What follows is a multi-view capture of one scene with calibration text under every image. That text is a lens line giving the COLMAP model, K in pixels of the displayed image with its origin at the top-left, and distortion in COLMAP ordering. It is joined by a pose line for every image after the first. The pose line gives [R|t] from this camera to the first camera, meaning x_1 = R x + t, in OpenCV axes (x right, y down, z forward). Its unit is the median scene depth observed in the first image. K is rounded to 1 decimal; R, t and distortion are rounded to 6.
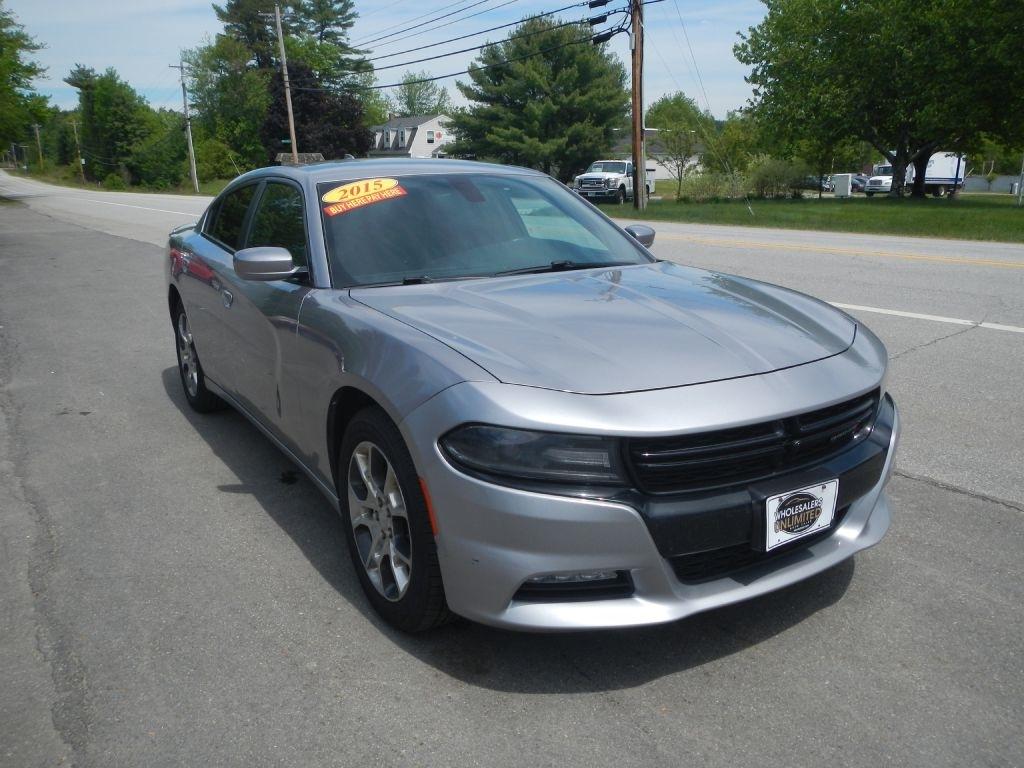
lens RADIAL K [[848.5, 0, 517.3], [0, 848.5, 383.7], [0, 0, 1]] dist [-0.005676, 0.000158]
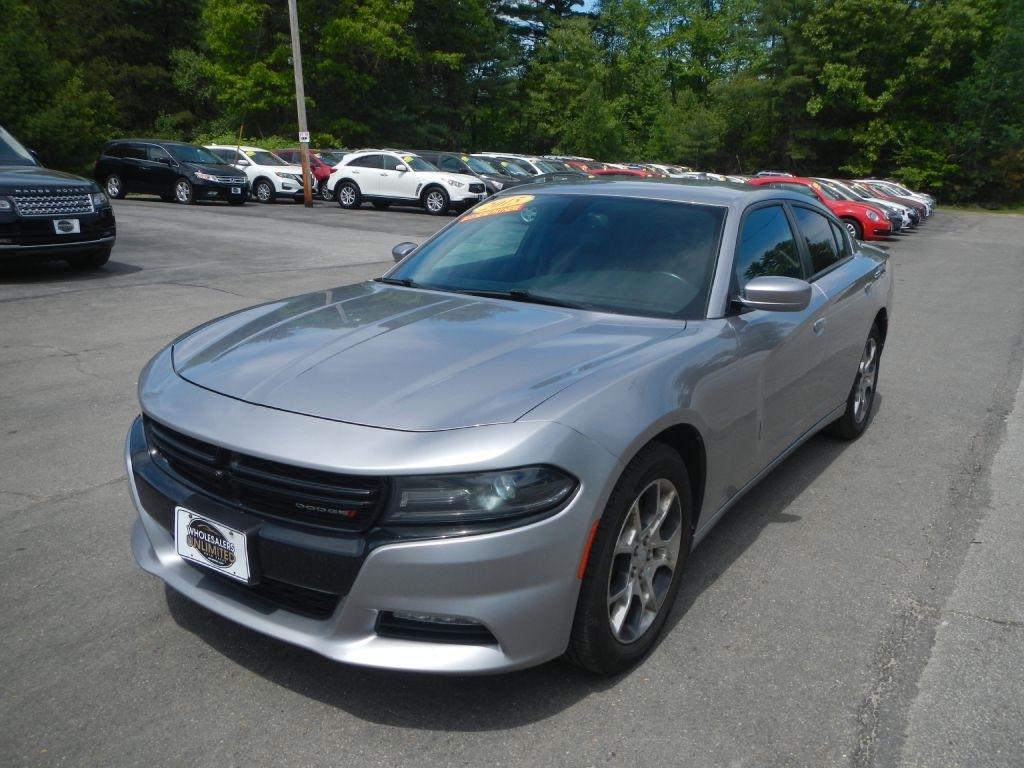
lens RADIAL K [[848.5, 0, 497.8], [0, 848.5, 392.1], [0, 0, 1]] dist [-0.005676, 0.000158]
pose [[0.393691, 0.255033, -0.883157, 0.607626], [-0.253927, 0.953533, 0.162161, -0.122504], [0.883475, 0.160416, 0.440157, 0.390920]]
